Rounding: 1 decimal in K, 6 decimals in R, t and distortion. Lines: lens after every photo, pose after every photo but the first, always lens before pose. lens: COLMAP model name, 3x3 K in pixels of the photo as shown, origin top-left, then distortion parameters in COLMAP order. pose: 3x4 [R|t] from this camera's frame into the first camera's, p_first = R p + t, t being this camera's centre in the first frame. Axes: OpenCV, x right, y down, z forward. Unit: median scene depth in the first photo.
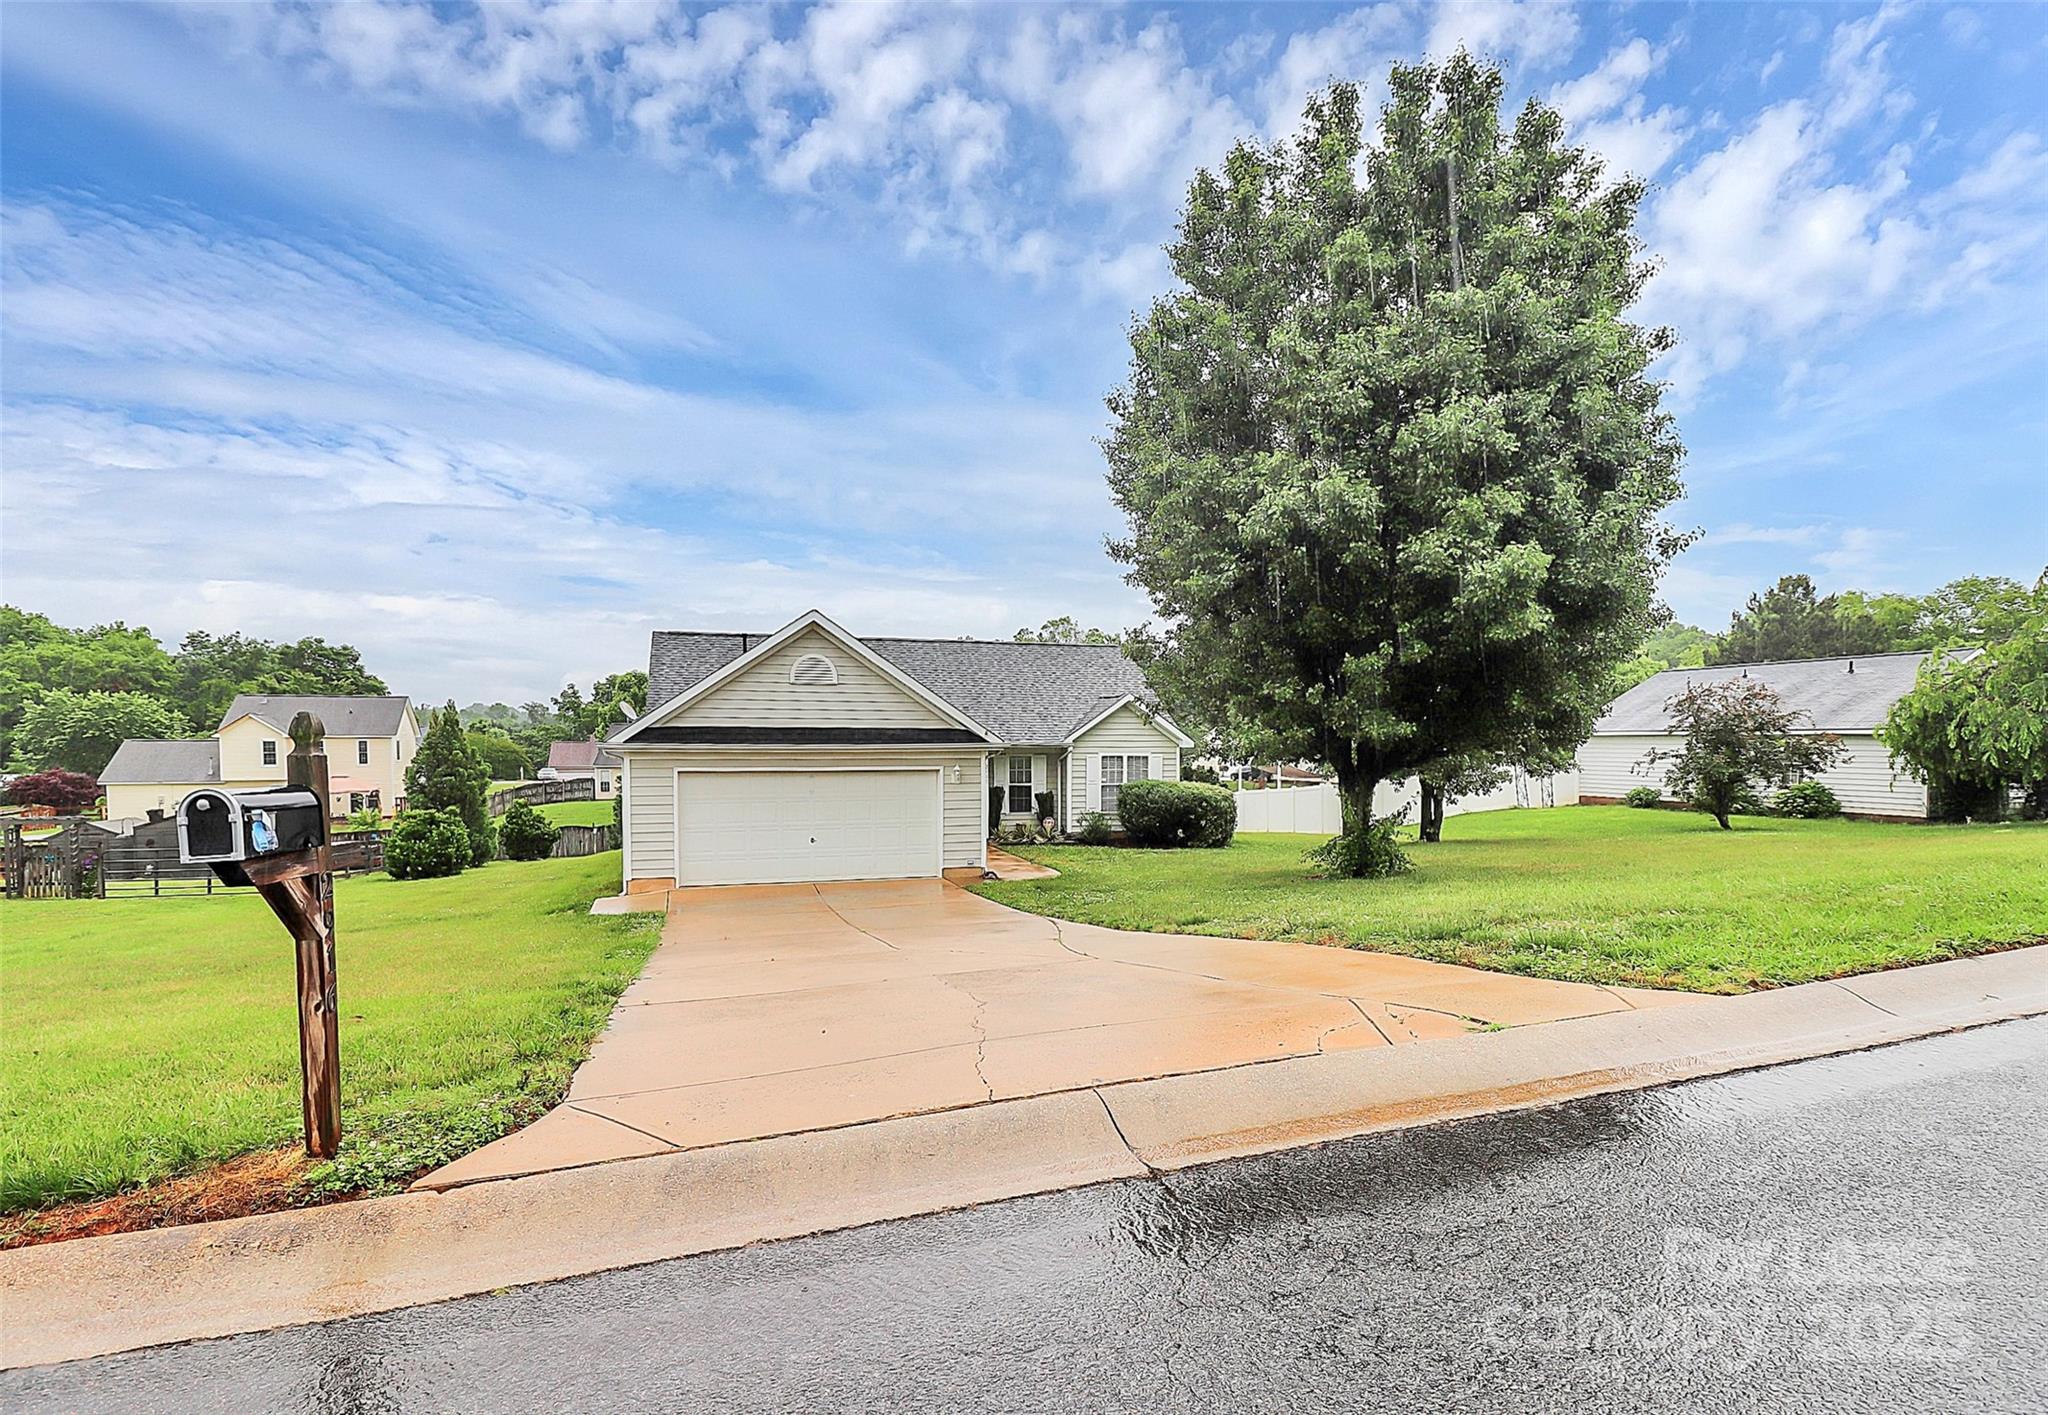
lens RADIAL K [[967.3, 0, 1026.3], [0, 967.3, 705.8], [0, 0, 1]] dist [0.000007, 0.000737]
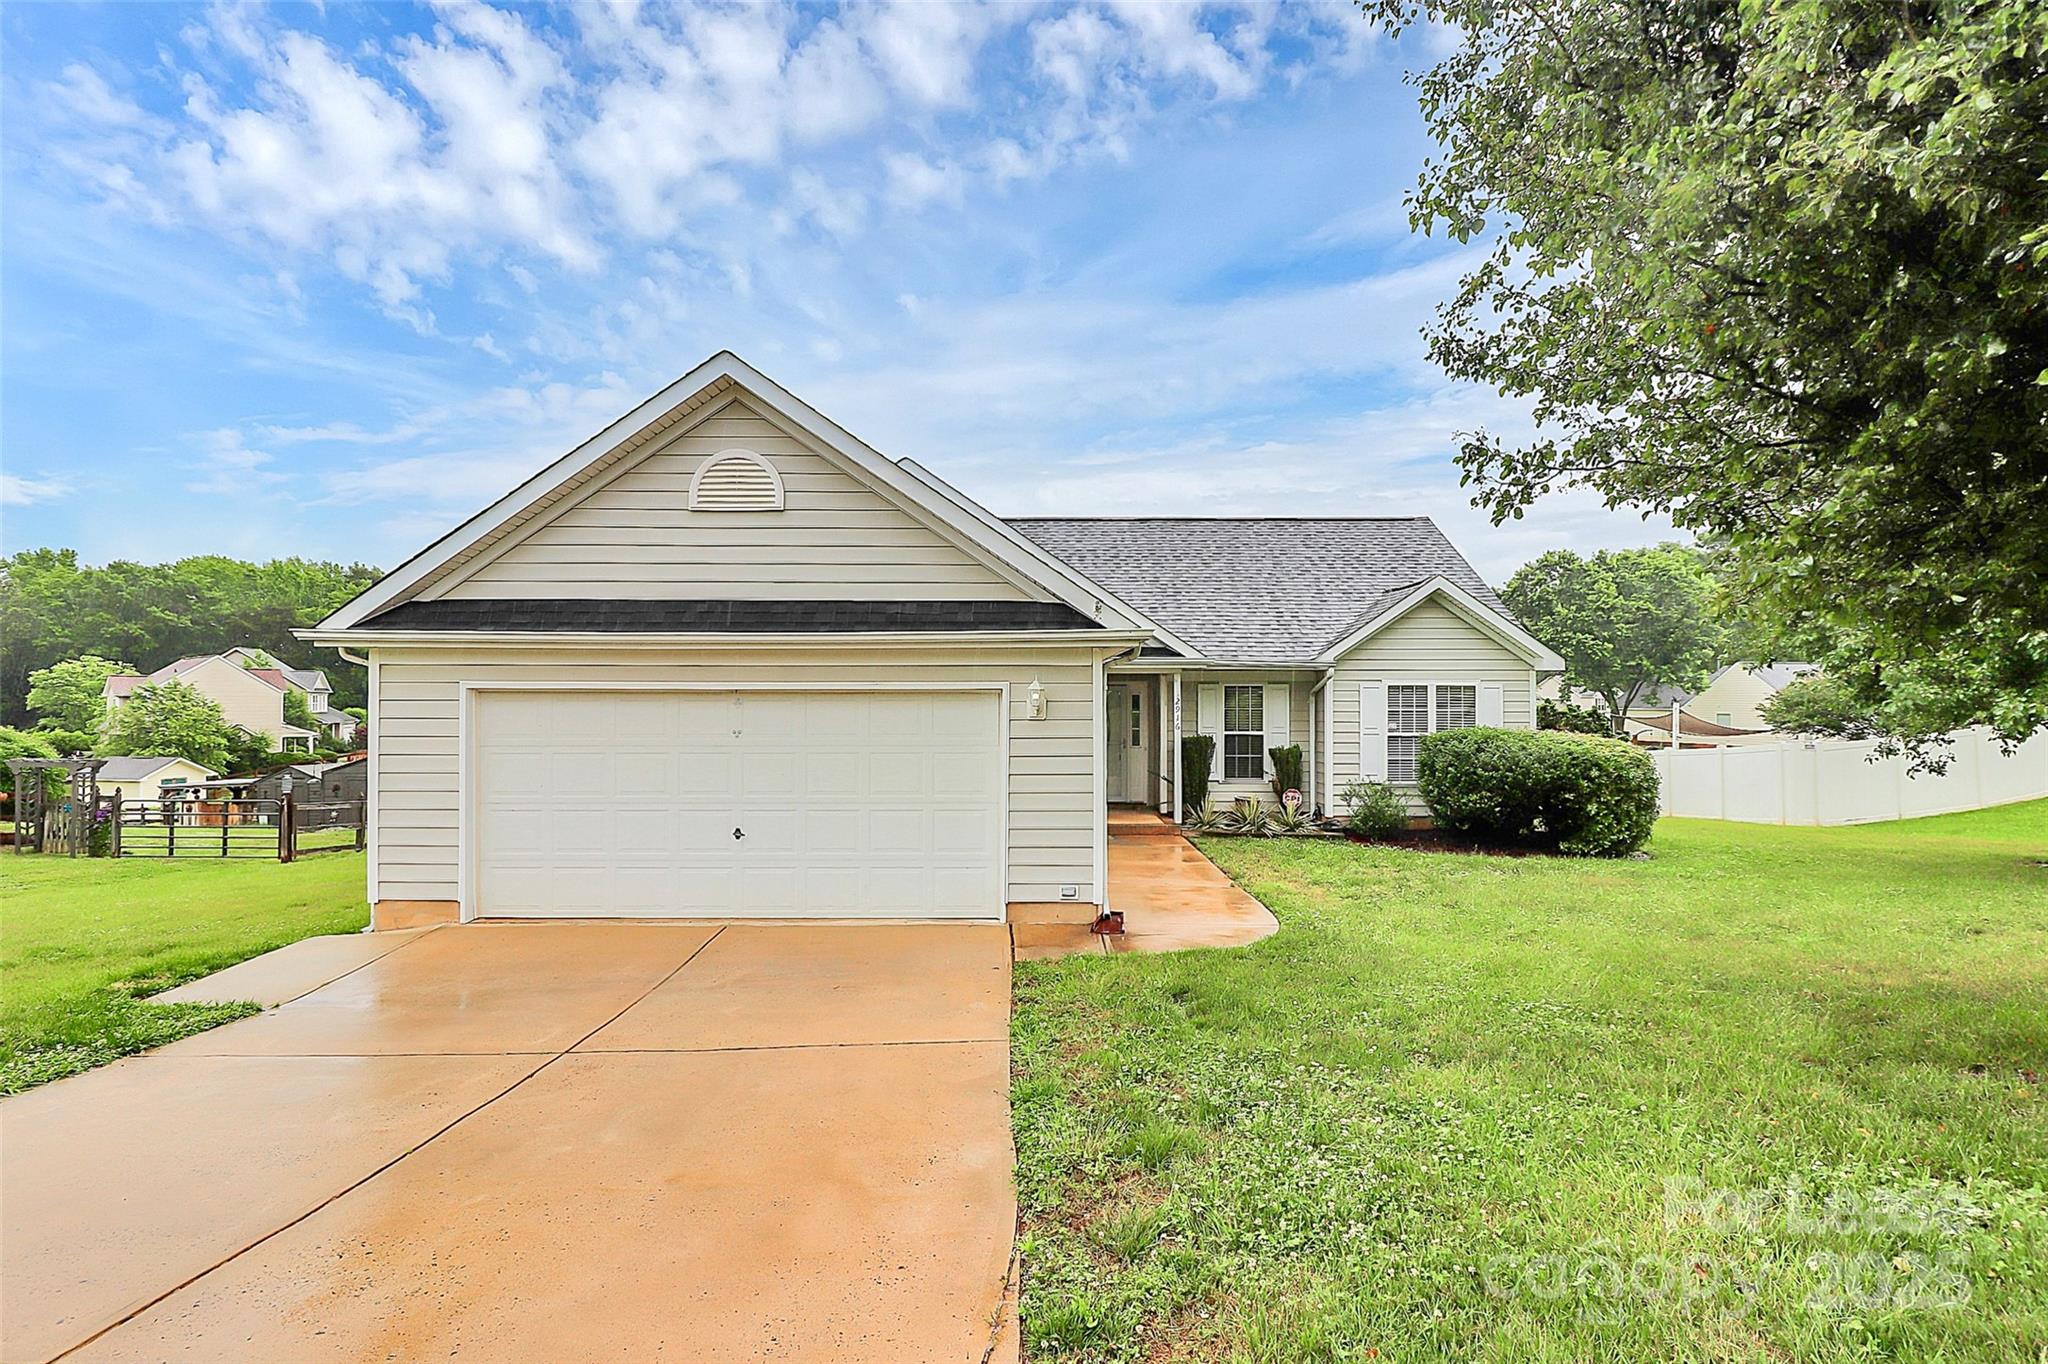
lens RADIAL K [[993.9, 0, 1024.6], [0, 993.9, 637.3], [0, 0, 1]] dist [0.003024, -0.012753]
pose [[0.958875, -0.017303, -0.283299, 0.039595], [0.010517, 0.999621, -0.025458, 0.036774], [0.283632, 0.021431, 0.958694, 0.375567]]
